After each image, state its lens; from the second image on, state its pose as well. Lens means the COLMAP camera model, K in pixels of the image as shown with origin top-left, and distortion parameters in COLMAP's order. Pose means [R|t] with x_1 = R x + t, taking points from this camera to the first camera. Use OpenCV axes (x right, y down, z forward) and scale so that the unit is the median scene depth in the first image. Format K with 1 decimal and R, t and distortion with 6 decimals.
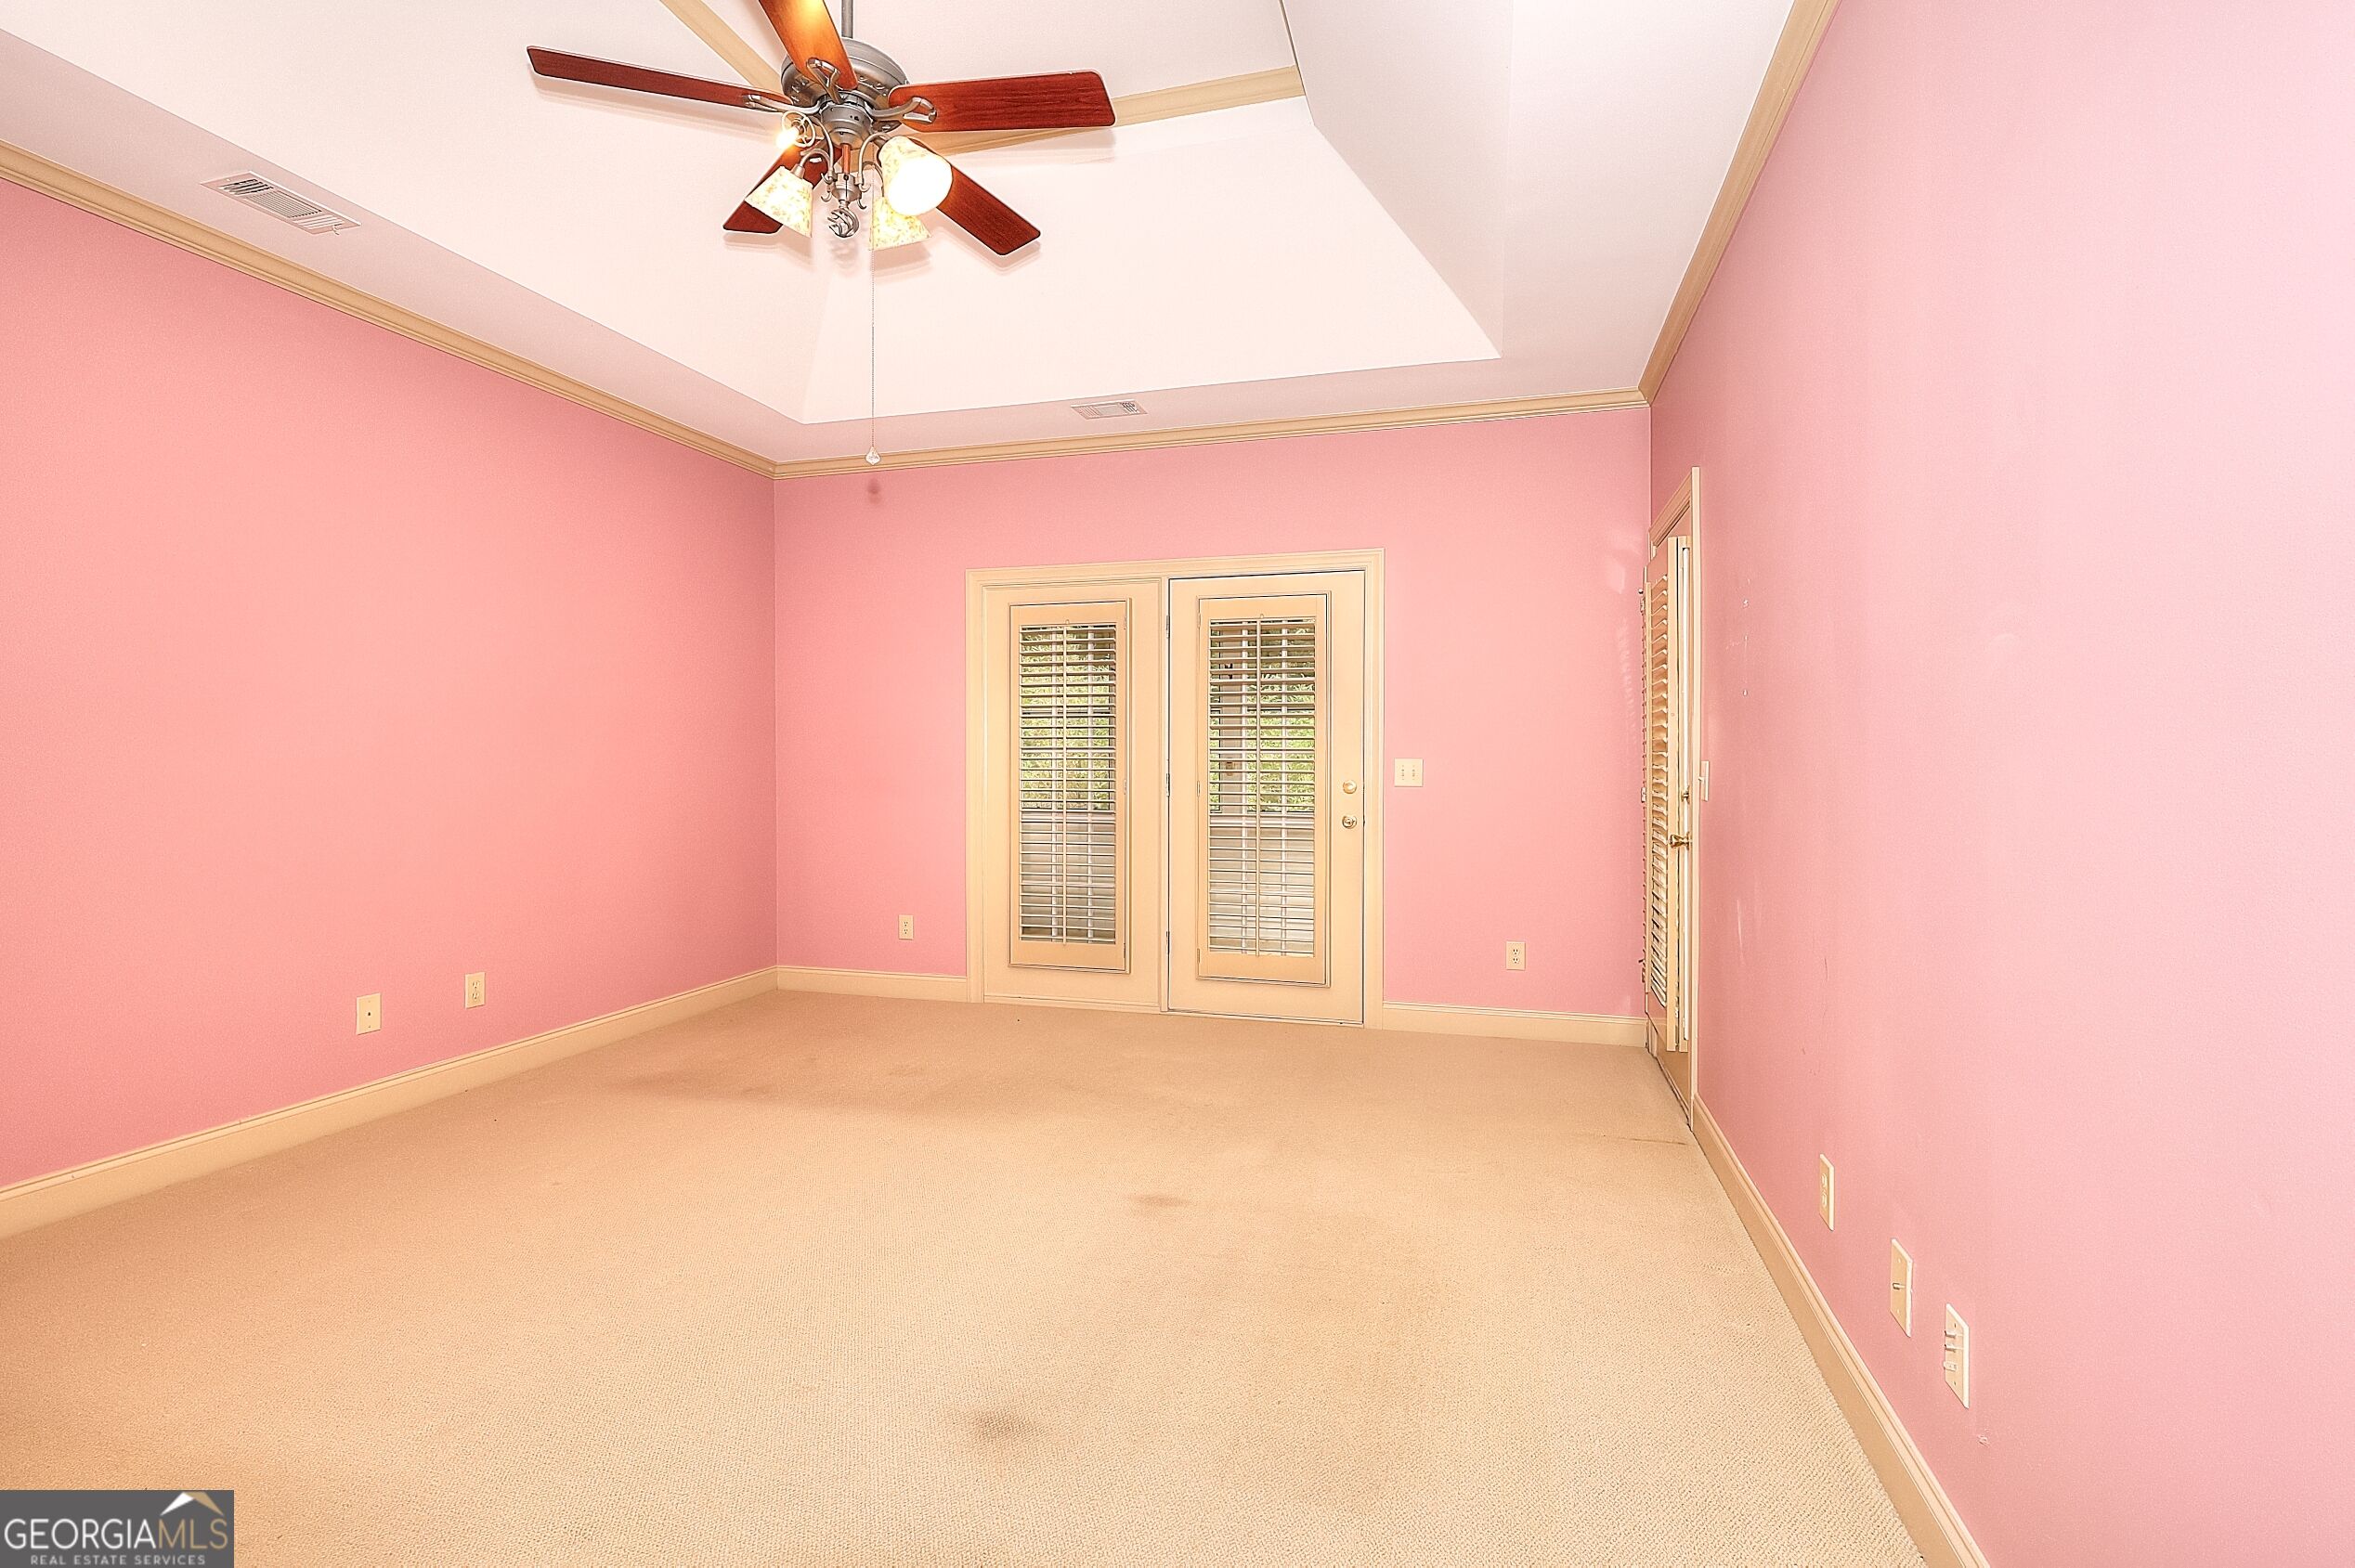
lens RADIAL K [[1102.4, 0, 1188.3], [0, 1102.4, 779.8], [0, 0, 1]] dist [0.004940, -0.001725]
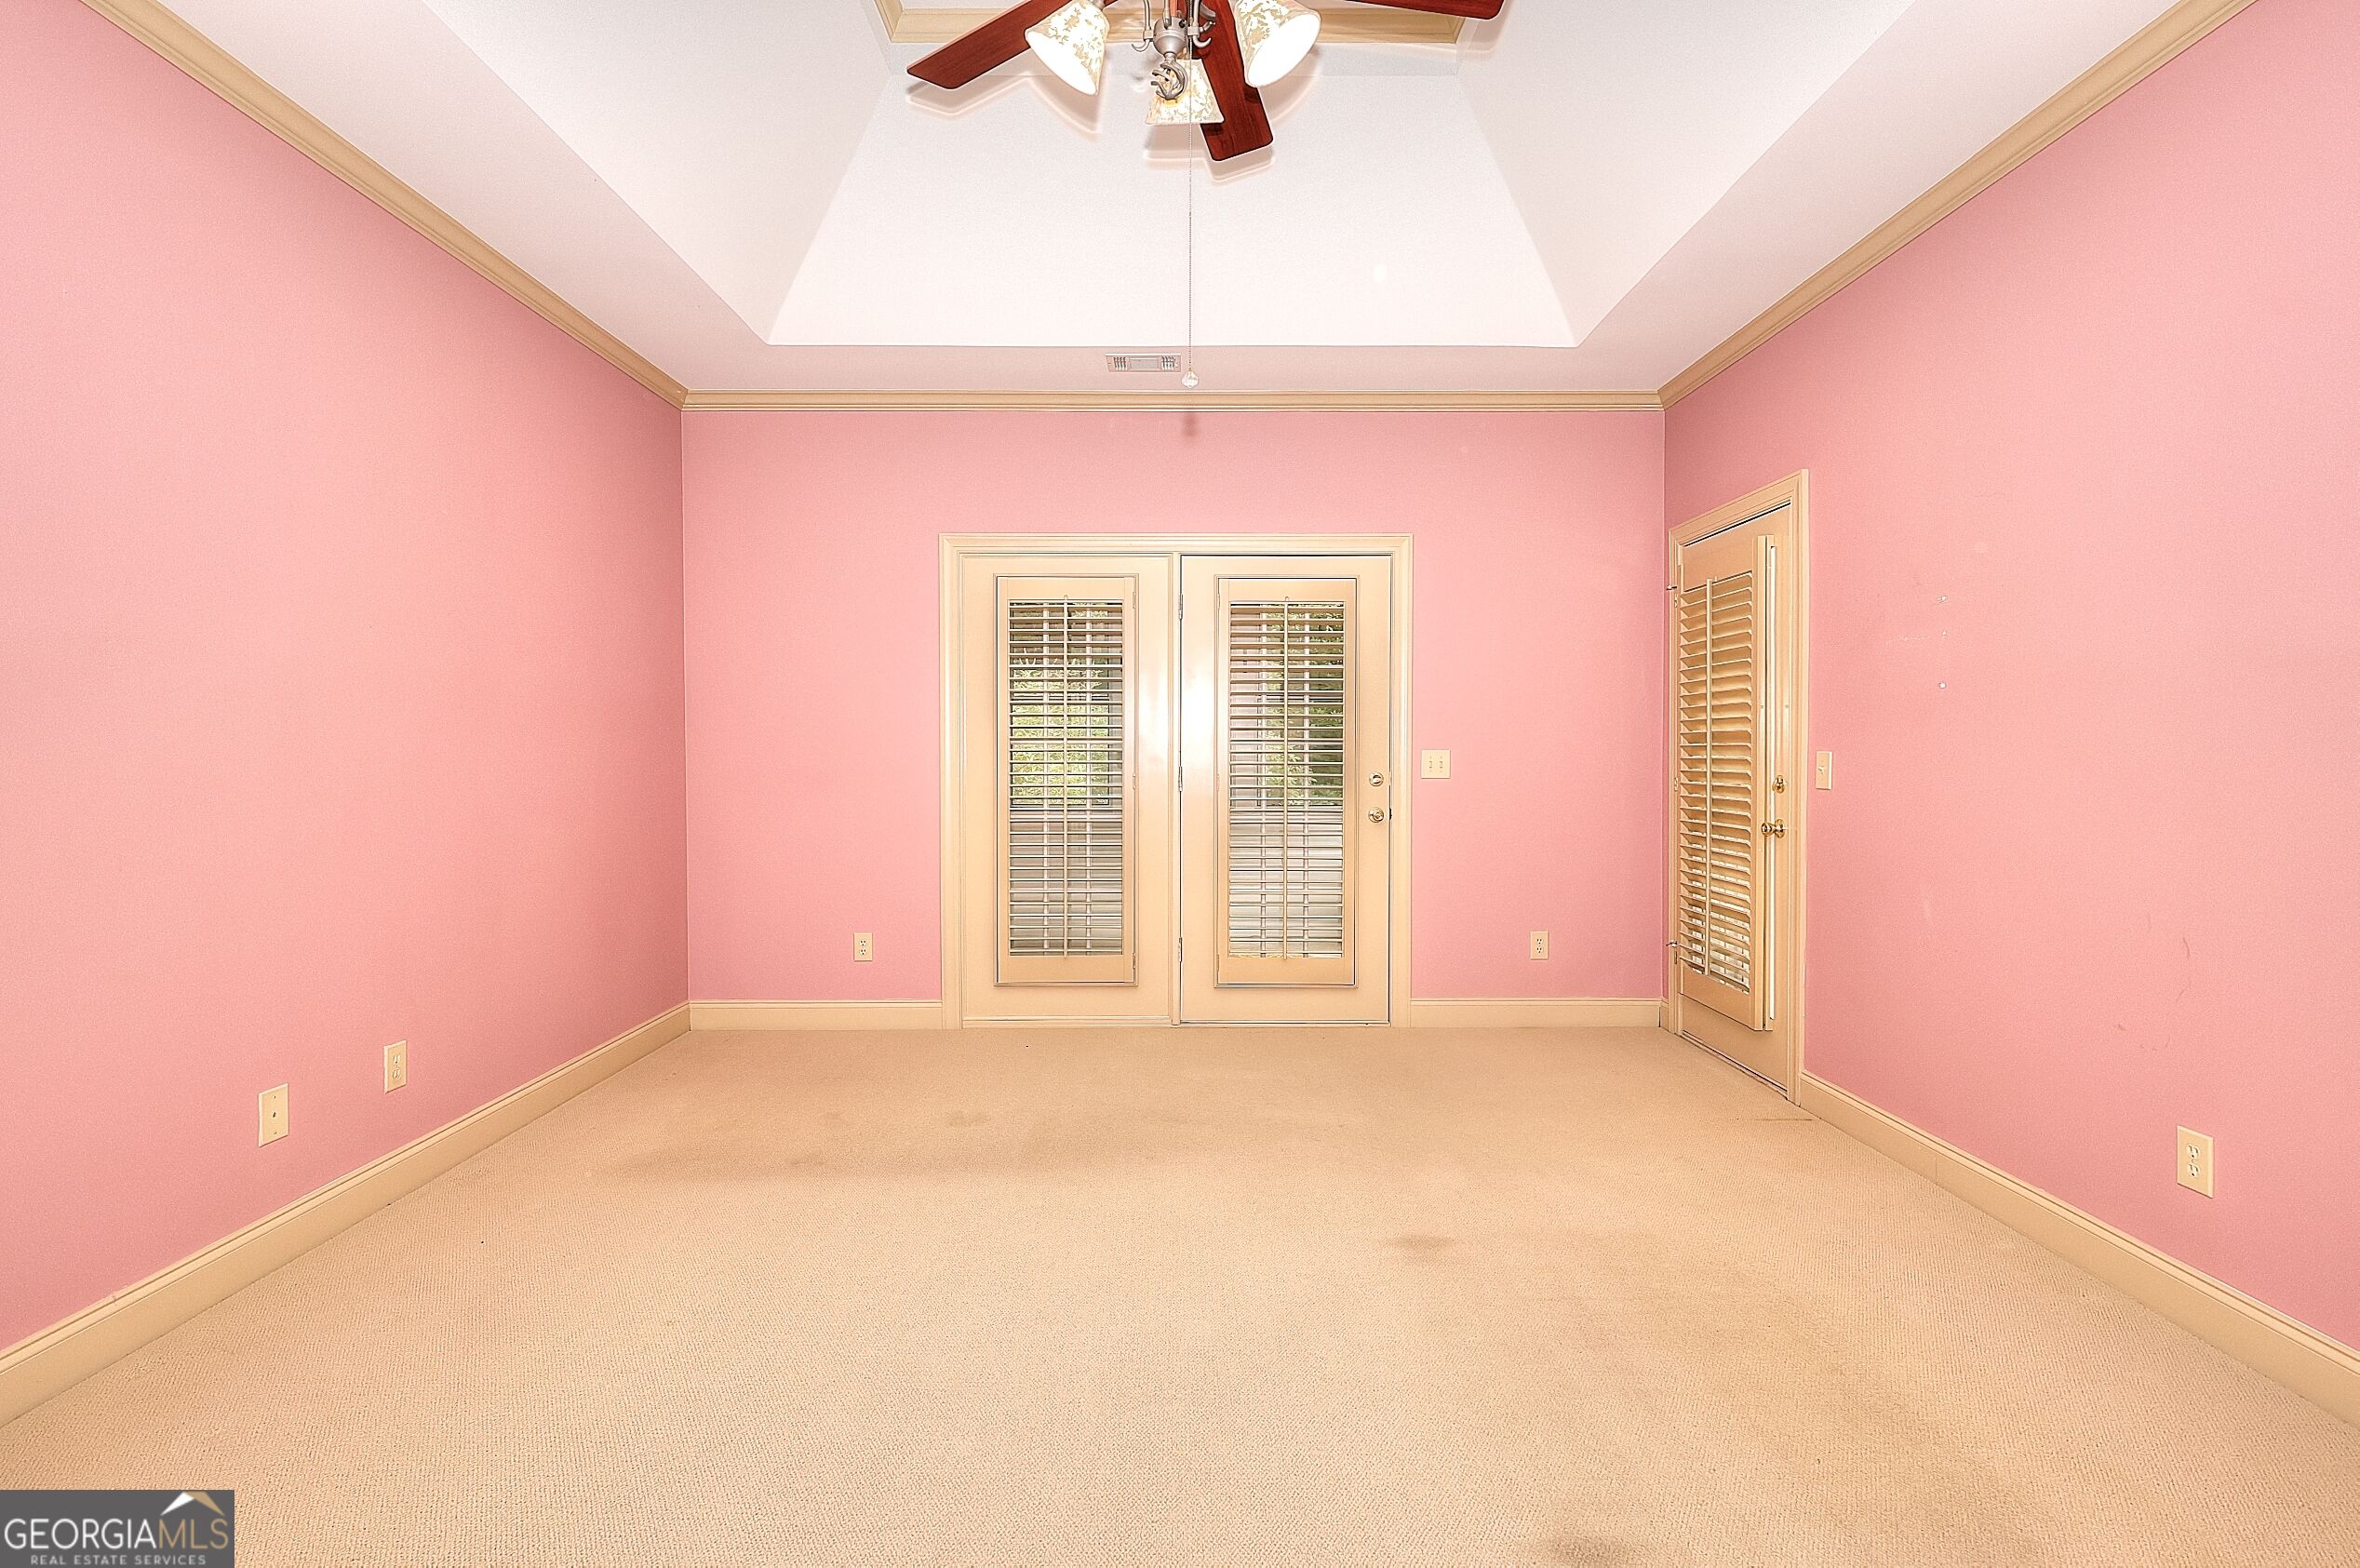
lens RADIAL K [[1104.8, 0, 1174.8], [0, 1104.8, 788.2], [0, 0, 1]] dist [0.004940, -0.001725]
pose [[0.960393, -0.012460, 0.278371, -0.287649], [0.007163, 0.999774, 0.020036, -0.006458], [-0.278558, -0.017248, 0.960265, 0.117953]]
